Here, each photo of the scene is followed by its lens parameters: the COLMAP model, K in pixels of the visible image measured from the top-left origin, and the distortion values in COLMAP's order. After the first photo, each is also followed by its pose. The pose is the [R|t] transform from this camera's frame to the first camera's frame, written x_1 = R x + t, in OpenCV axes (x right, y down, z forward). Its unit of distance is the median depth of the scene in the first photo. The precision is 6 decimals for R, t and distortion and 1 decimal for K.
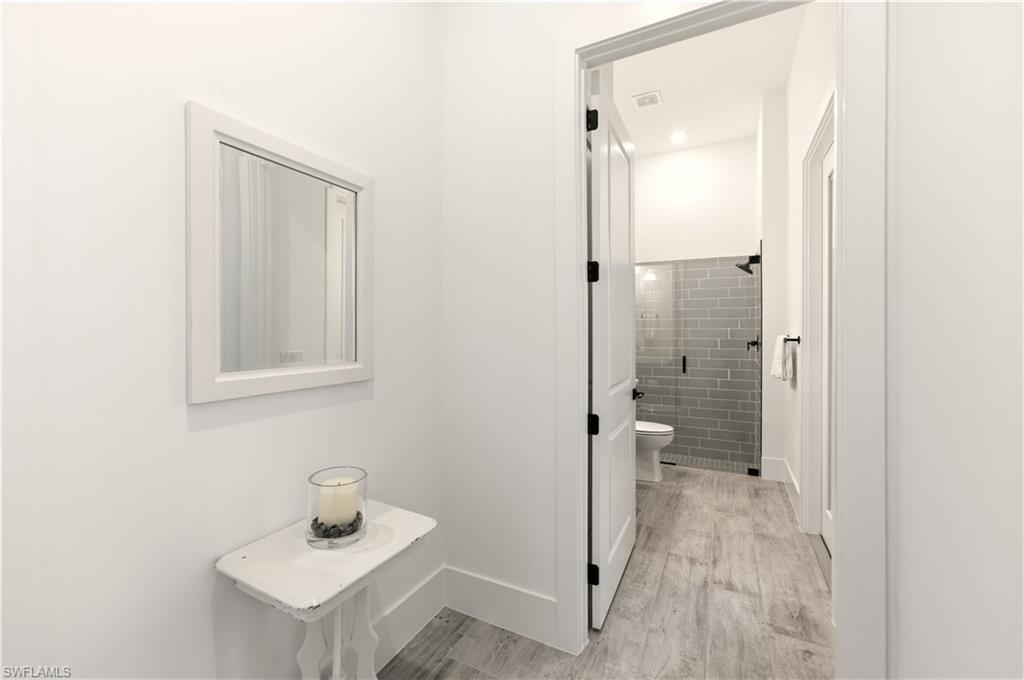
lens RADIAL K [[414.5, 0, 510.6], [0, 414.5, 337.3], [0, 0, 1]] dist [-0.005961, 0.003048]
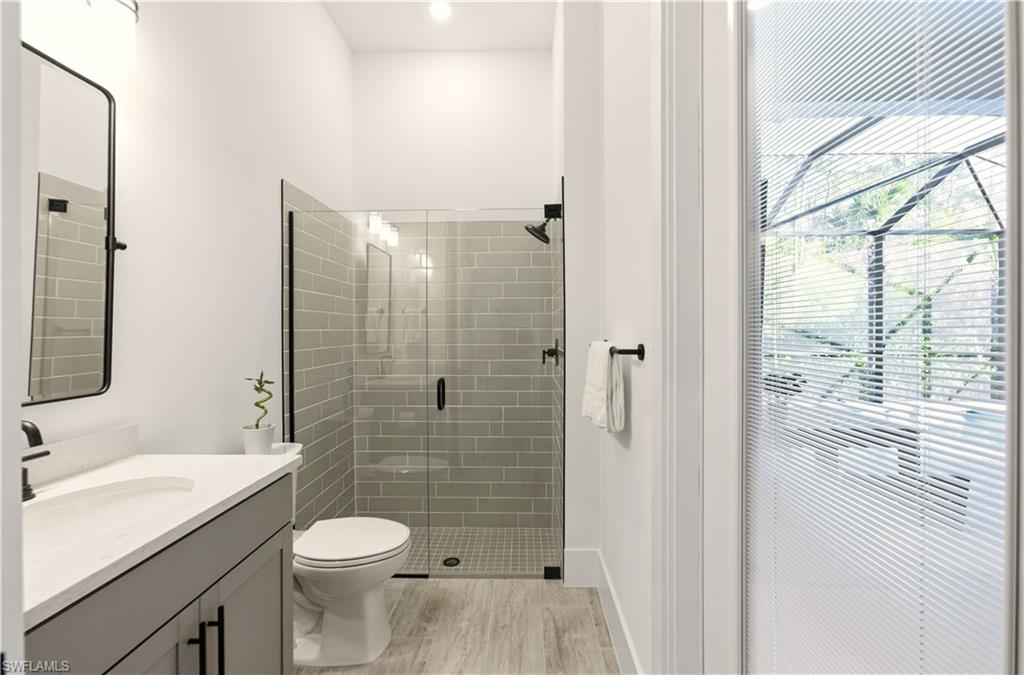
lens RADIAL K [[414.5, 0, 512.4], [0, 414.5, 334.6], [0, 0, 1]] dist [-0.005961, 0.003048]
pose [[0.899020, 0.003786, 0.437891, 0.278424], [0.000075, 0.999961, -0.008799, -0.007250], [-0.437907, 0.007943, 0.898985, 0.495153]]
